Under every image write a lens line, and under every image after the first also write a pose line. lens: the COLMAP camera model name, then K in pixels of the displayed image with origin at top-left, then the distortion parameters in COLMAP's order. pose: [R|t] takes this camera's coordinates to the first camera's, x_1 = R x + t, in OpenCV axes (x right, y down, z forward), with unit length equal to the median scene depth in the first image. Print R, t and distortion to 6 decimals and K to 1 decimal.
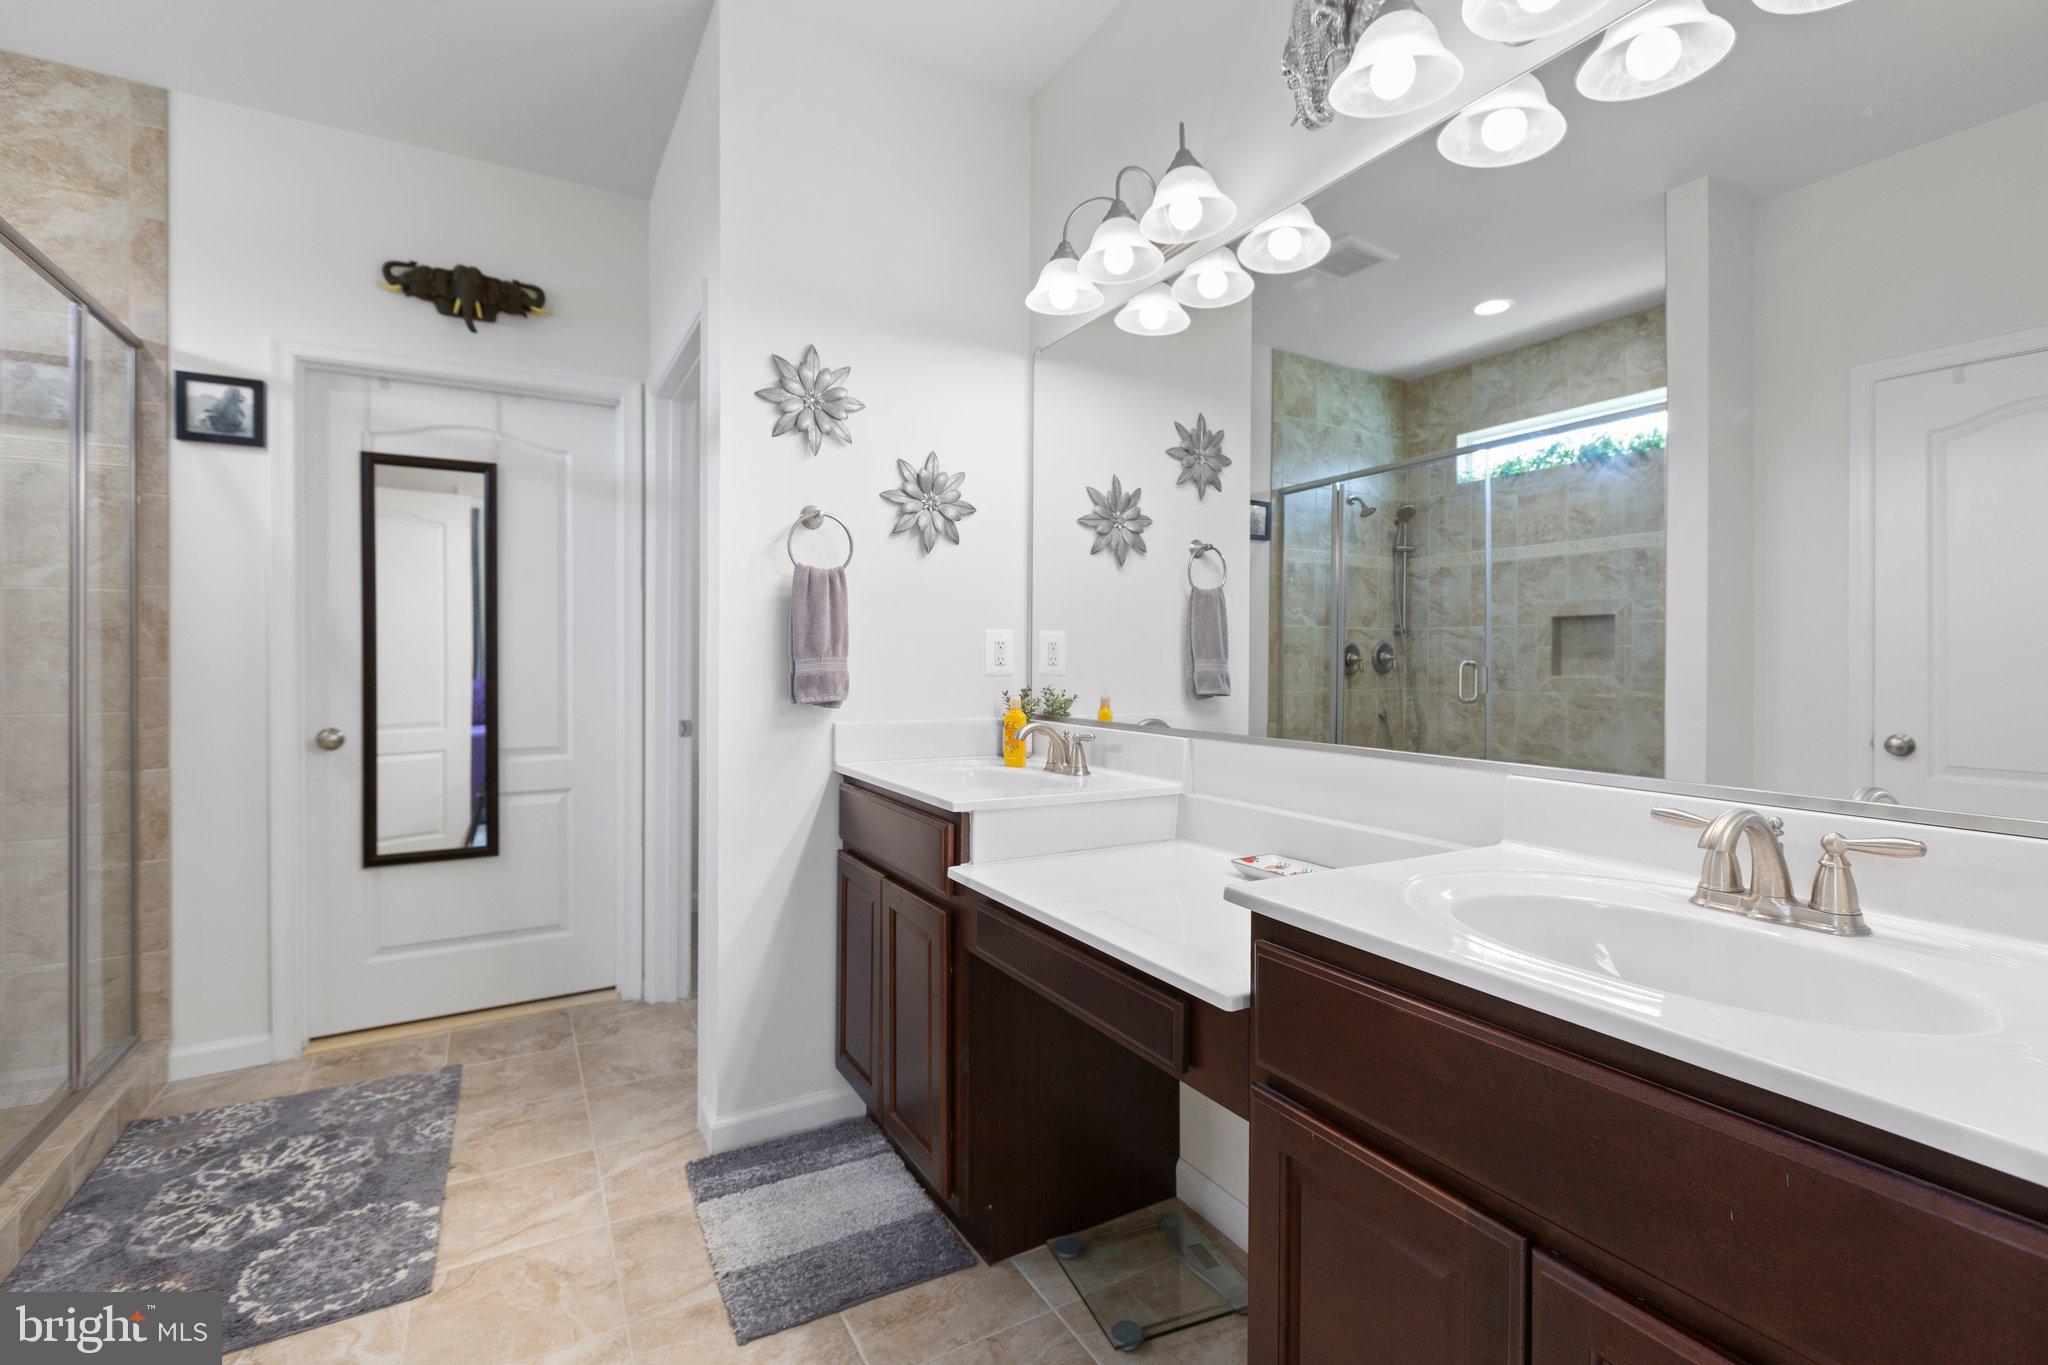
lens RADIAL K [[912.0, 0, 1021.7], [0, 912.0, 667.1], [0, 0, 1]] dist [0.003557, -0.001682]
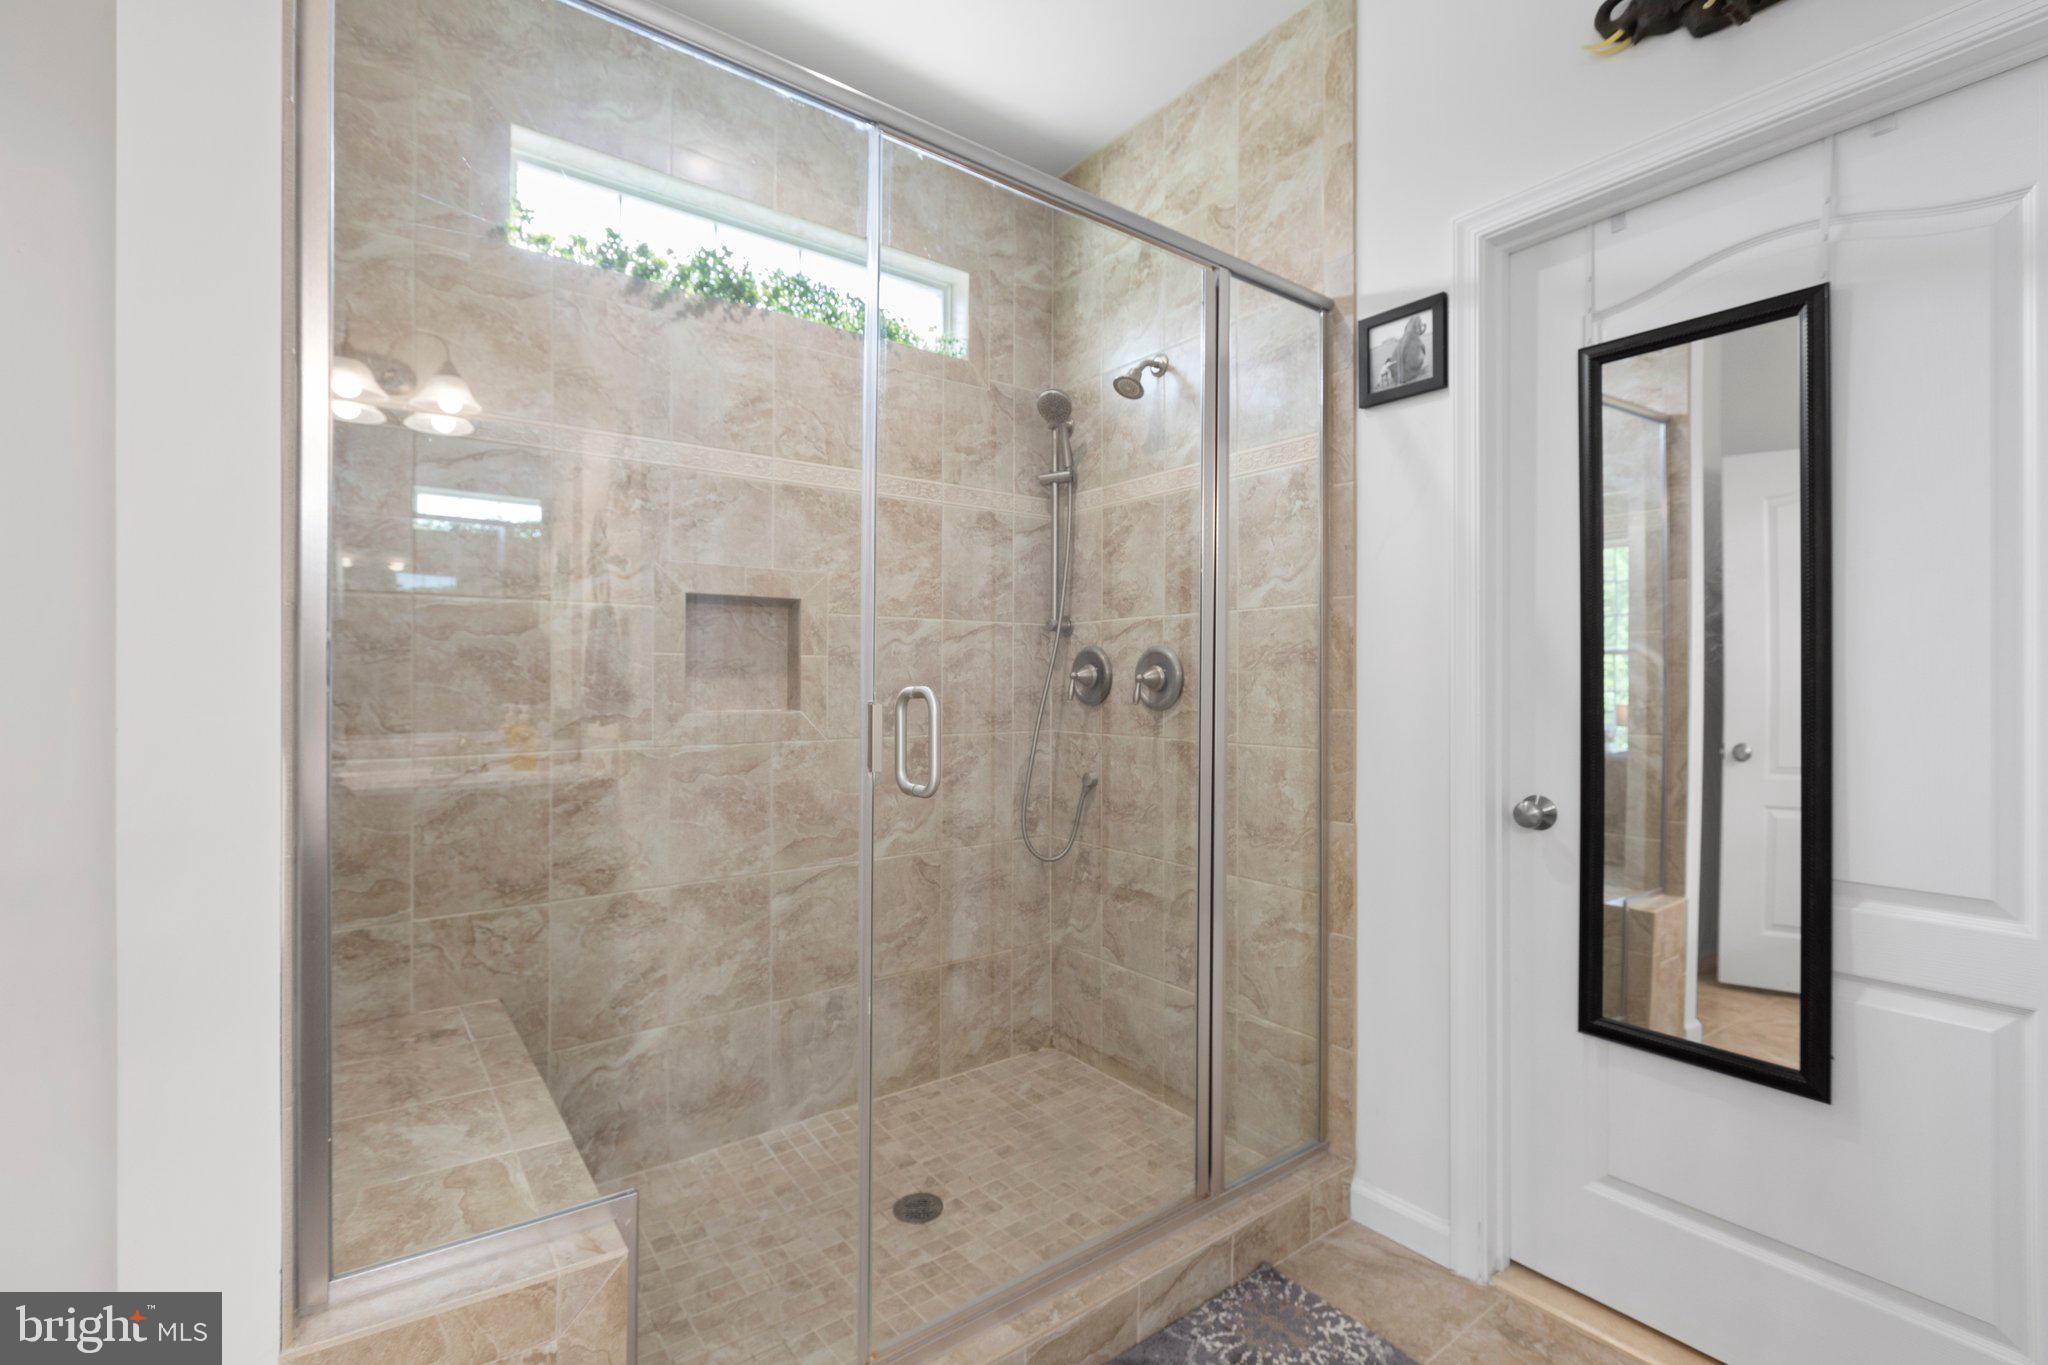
lens RADIAL K [[912.0, 0, 1020.3], [0, 912.0, 675.1], [0, 0, 1]] dist [0.003557, -0.001682]
pose [[0.134267, -0.003408, -0.990939, -0.183610], [-0.010074, 0.999938, -0.004804, -0.012124], [0.990894, 0.010628, 0.134224, 0.603441]]
